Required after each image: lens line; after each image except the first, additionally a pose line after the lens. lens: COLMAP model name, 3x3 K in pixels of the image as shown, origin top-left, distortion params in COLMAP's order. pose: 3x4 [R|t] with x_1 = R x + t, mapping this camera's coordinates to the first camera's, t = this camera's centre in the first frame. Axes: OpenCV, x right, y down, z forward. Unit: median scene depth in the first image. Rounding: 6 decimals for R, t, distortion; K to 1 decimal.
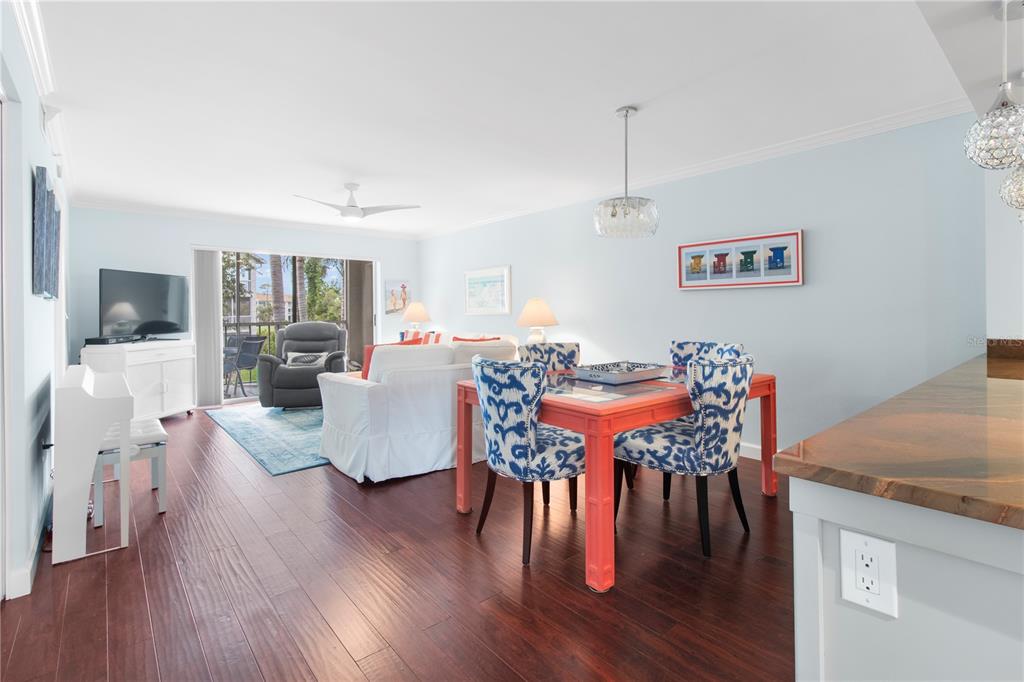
lens RADIAL K [[487.3, 0, 525.6], [0, 487.3, 310.8], [0, 0, 1]] dist [0.000996, -0.000534]
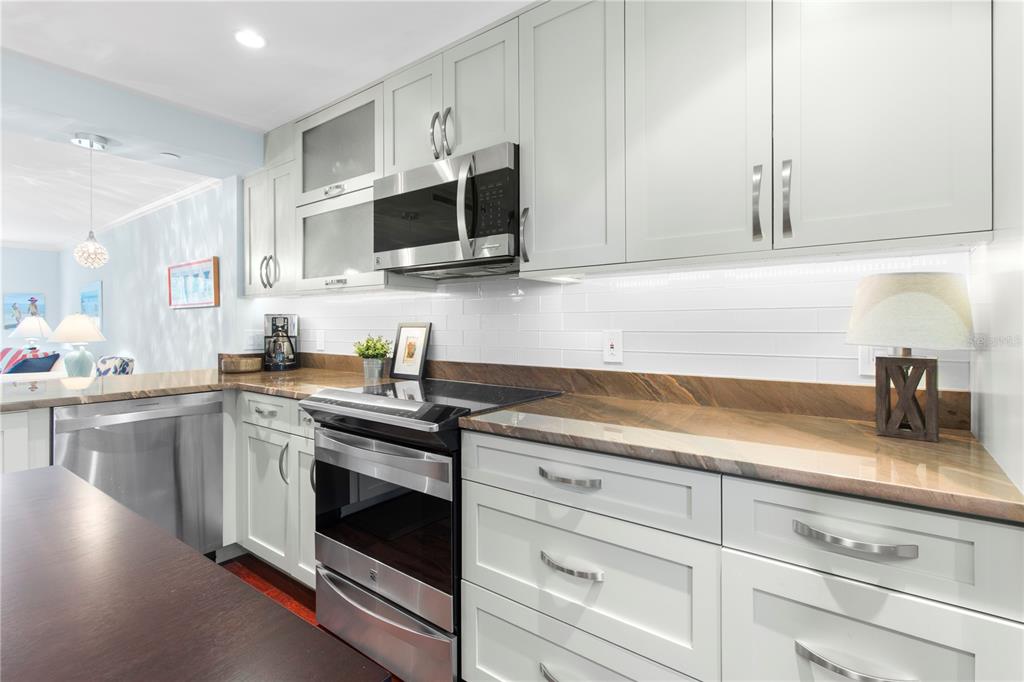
lens RADIAL K [[487.3, 0, 523.0], [0, 487.3, 323.9], [0, 0, 1]] dist [0.000996, -0.000534]
pose [[0.977898, 0.006368, 0.208984, 0.893514], [-0.005655, 0.999976, -0.004006, -0.008985], [-0.209004, 0.002736, 0.977911, -0.215561]]
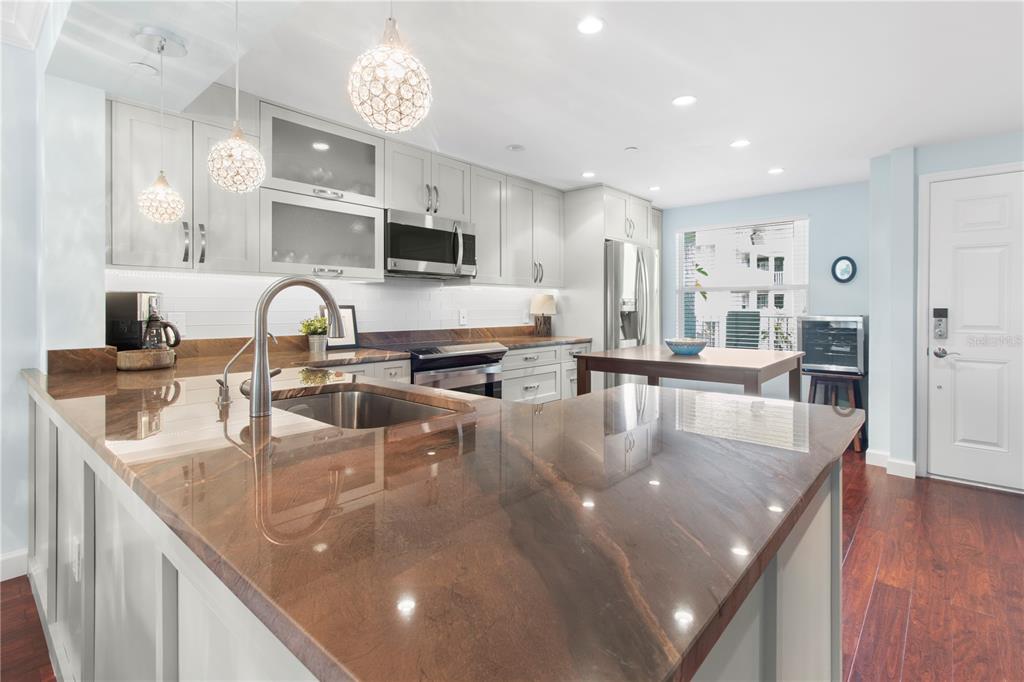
lens RADIAL K [[487.3, 0, 526.1], [0, 487.3, 310.7], [0, 0, 1]] dist [0.000996, -0.000534]
pose [[-0.142054, 0.002276, 0.989856, 0.046528], [-0.000062, 0.999997, -0.002308, -0.001537], [-0.989859, -0.000389, -0.142053, 0.231117]]
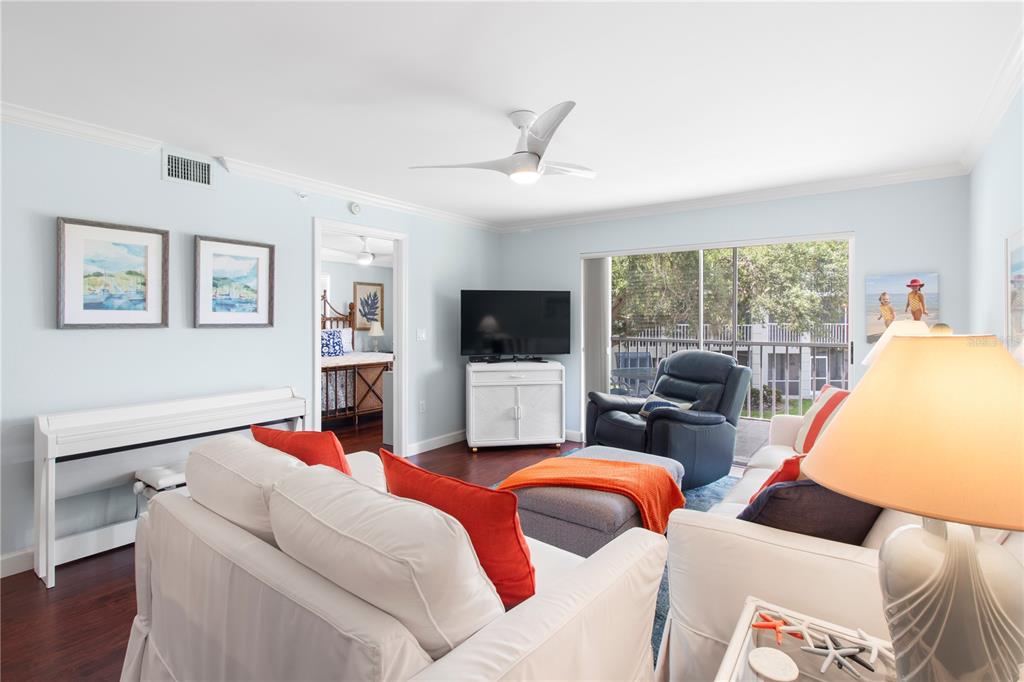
lens RADIAL K [[487.3, 0, 528.5], [0, 487.3, 320.4], [0, 0, 1]] dist [0.000996, -0.000534]
pose [[0.229078, 0.014495, -0.973300, 0.208647], [-0.000707, 0.999891, 0.014724, -0.041818], [0.973408, -0.002685, 0.229064, 1.018169]]
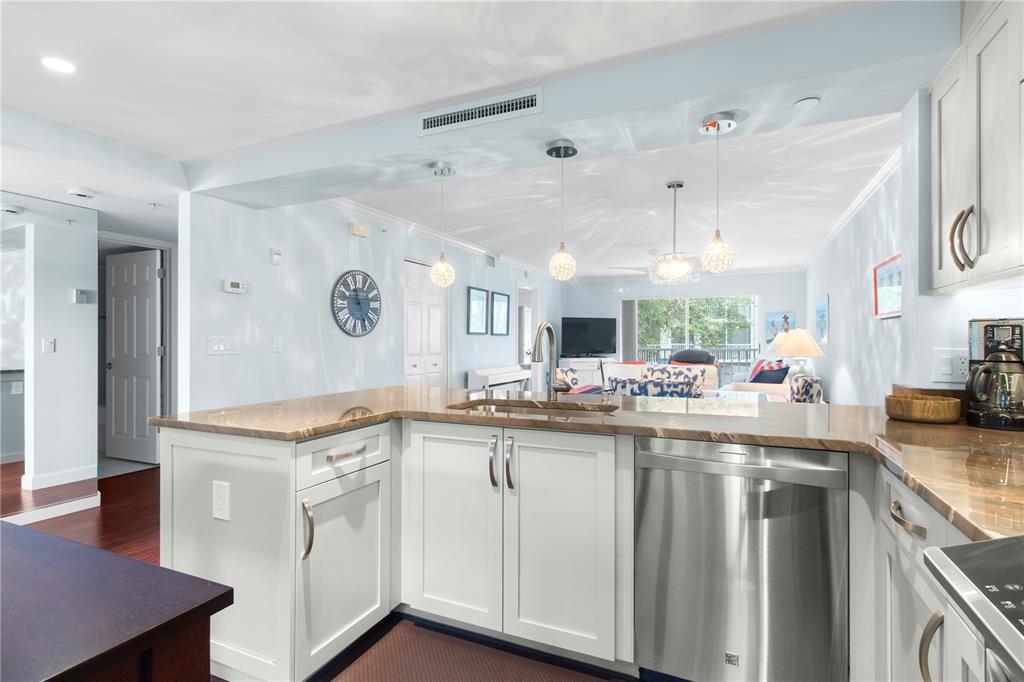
lens RADIAL K [[487.3, 0, 523.5], [0, 487.3, 341.6], [0, 0, 1]] dist [0.000996, -0.000534]
pose [[0.419653, 0.007941, -0.907650, 0.876664], [-0.000901, 0.999965, 0.008333, -0.009386], [0.907684, -0.002679, 0.419646, 0.082913]]
